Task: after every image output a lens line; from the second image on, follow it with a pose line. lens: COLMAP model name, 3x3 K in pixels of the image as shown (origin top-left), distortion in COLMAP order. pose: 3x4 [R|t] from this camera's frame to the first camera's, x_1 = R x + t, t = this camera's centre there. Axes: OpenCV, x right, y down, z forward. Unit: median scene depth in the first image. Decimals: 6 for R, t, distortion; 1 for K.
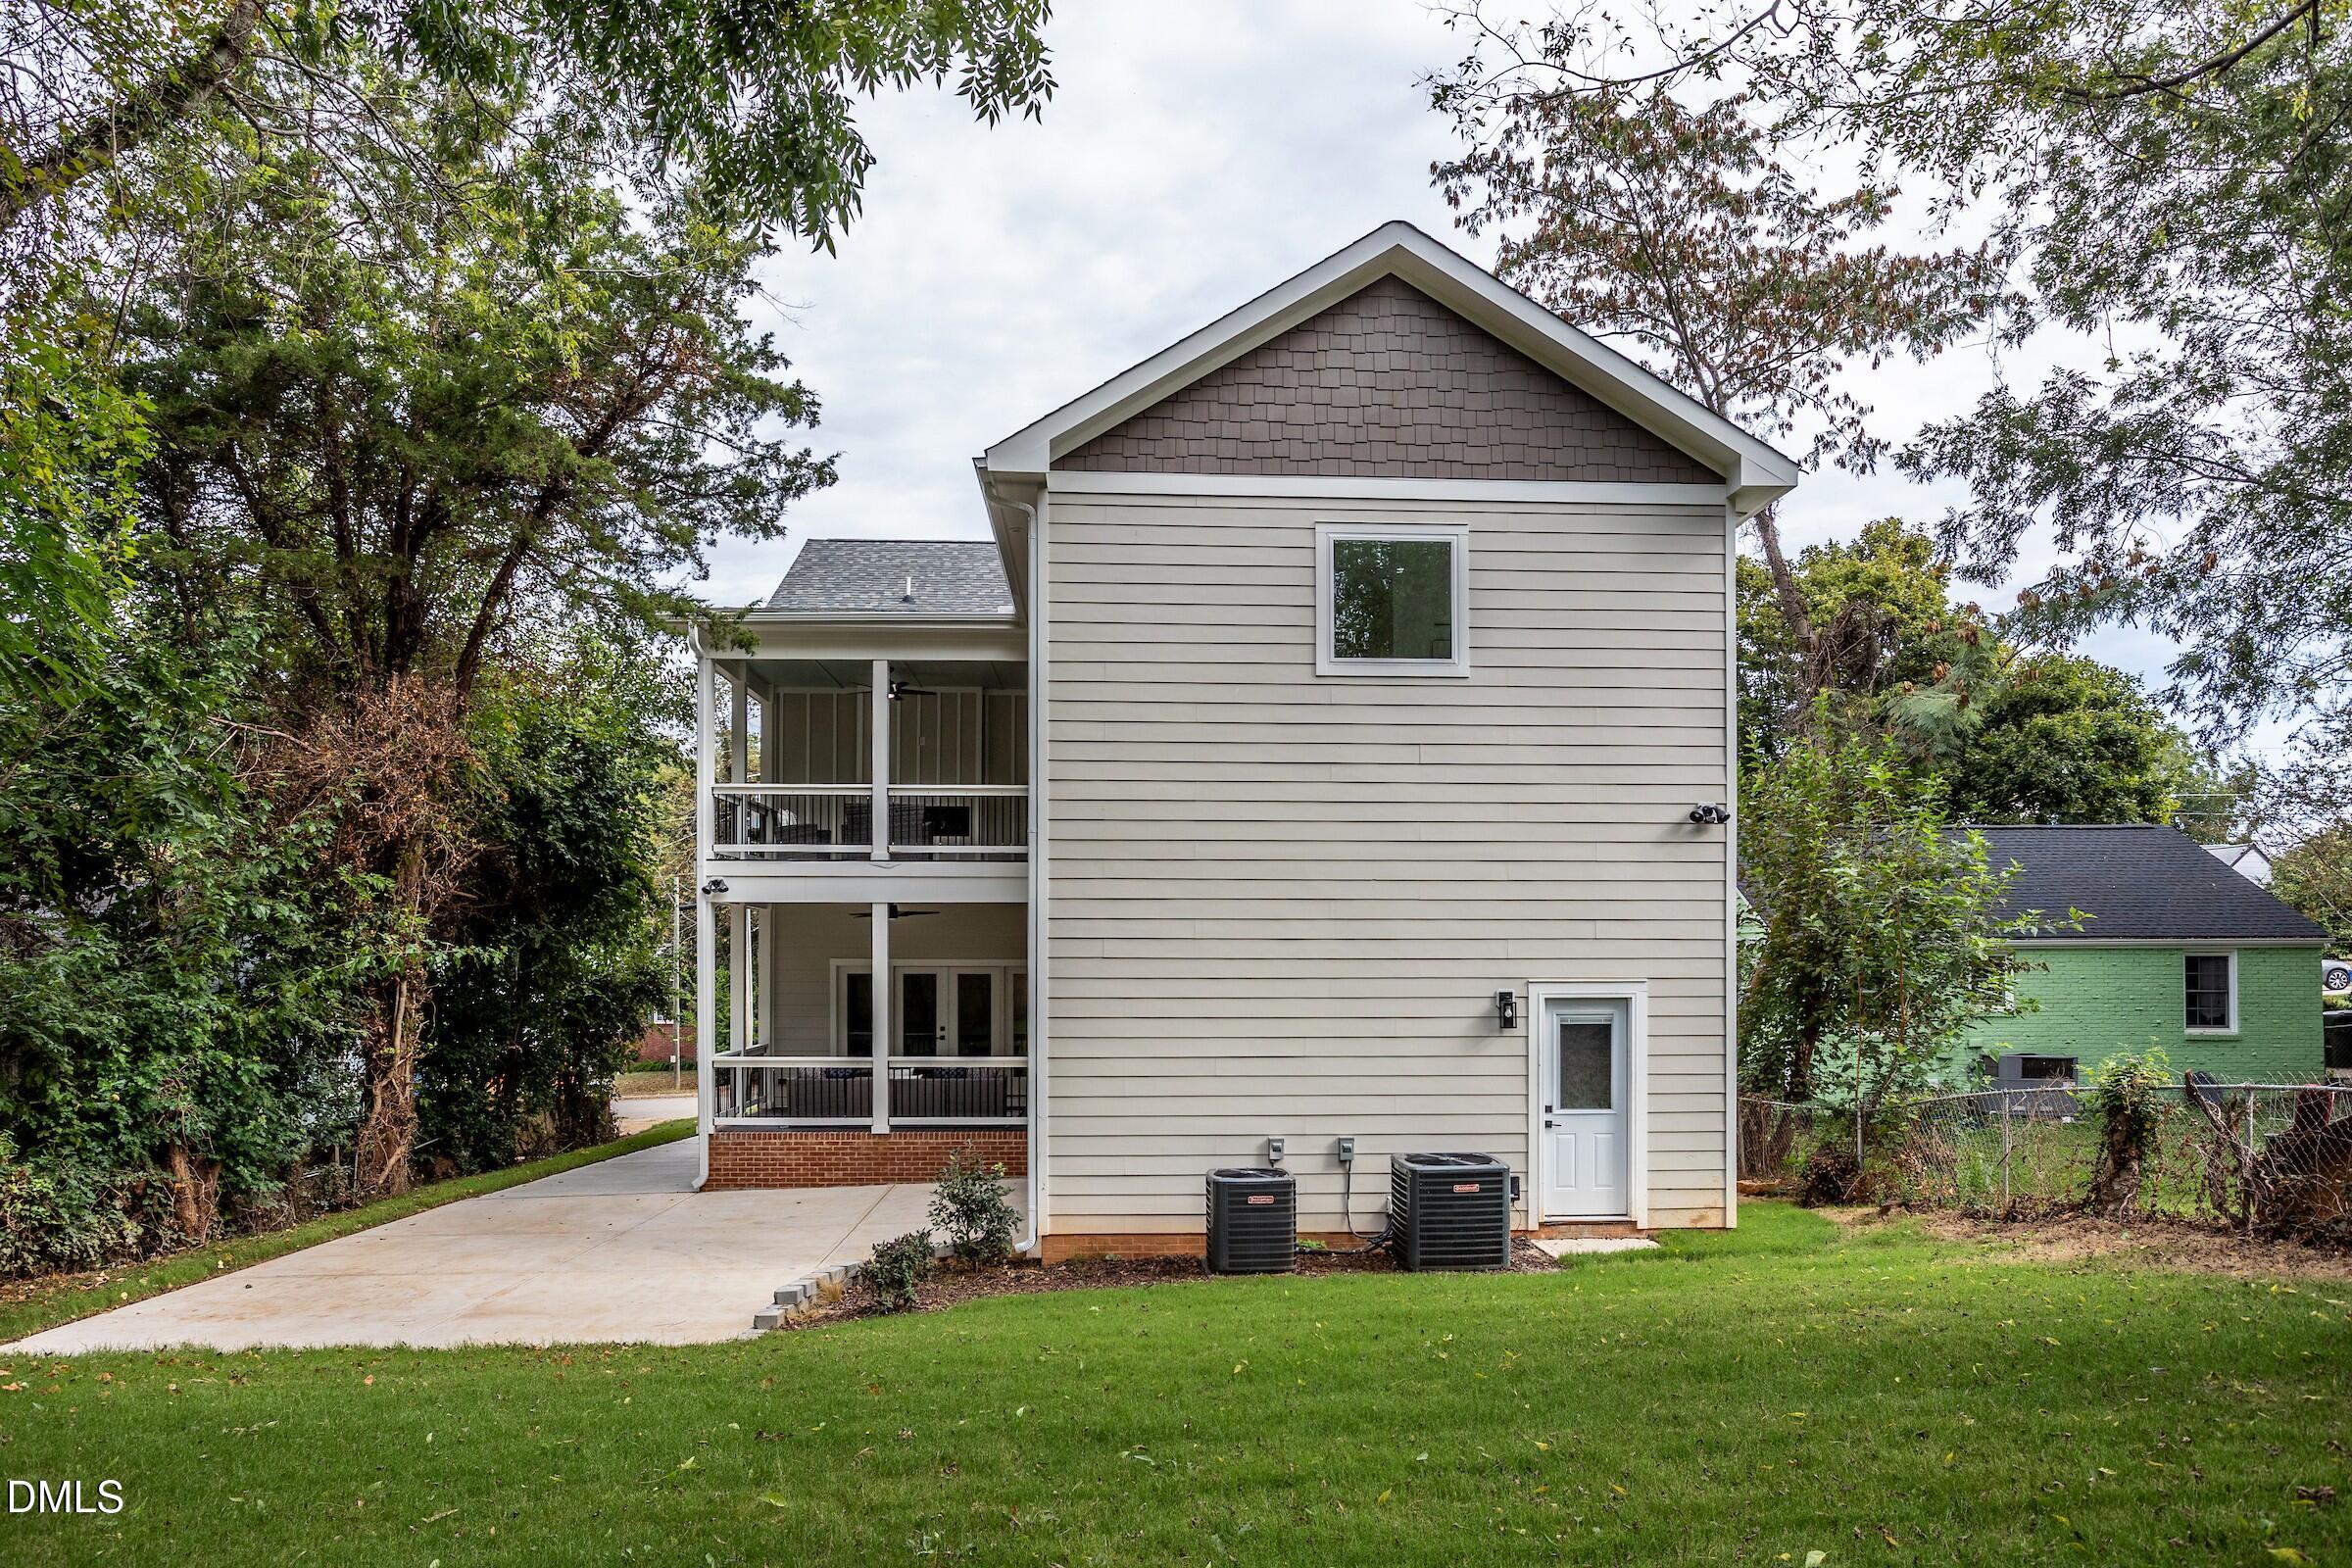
lens RADIAL K [[1541.8, 0, 1177.9], [0, 1541.8, 959.6], [0, 0, 1]] dist [-0.005218, 0.004248]
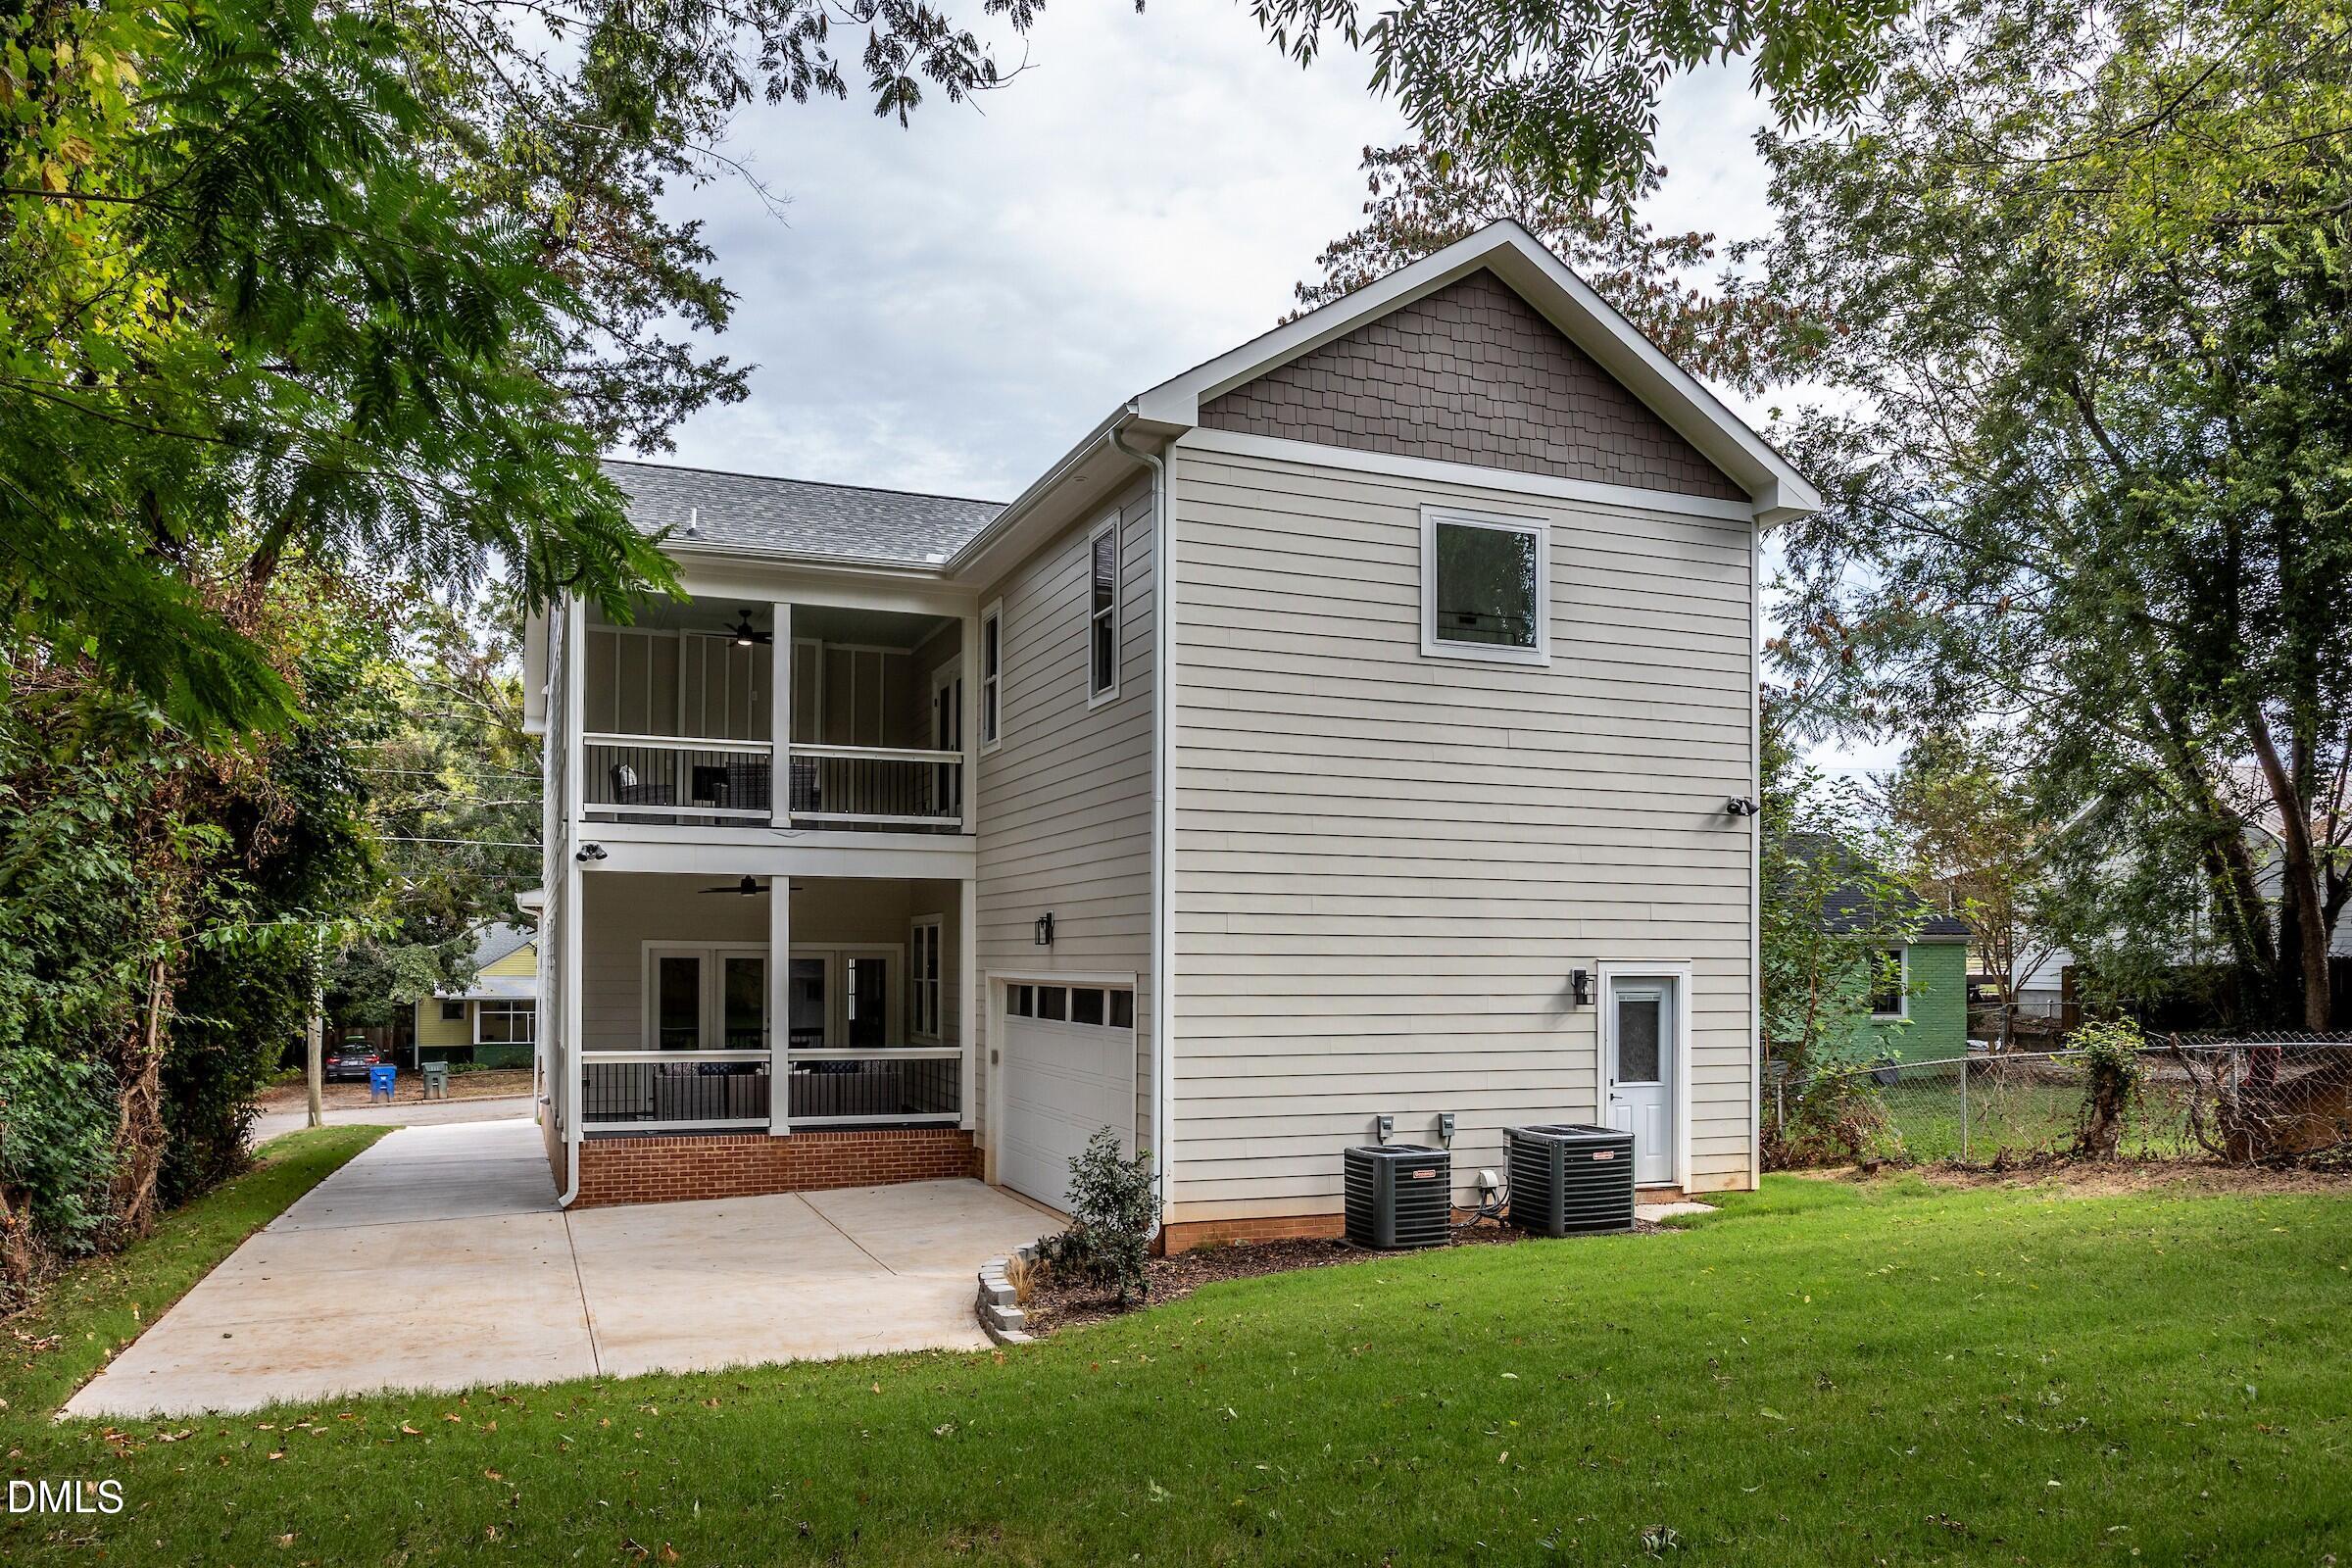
lens RADIAL K [[1678.4, 0, 1178.5], [0, 1678.4, 946.4], [0, 0, 1]] dist [0.004546, 0.001857]
pose [[0.945605, 0.007254, 0.325236, -0.410233], [-0.004714, 0.999952, -0.008597, 0.015638], [-0.325283, 0.006596, 0.945594, 0.015348]]
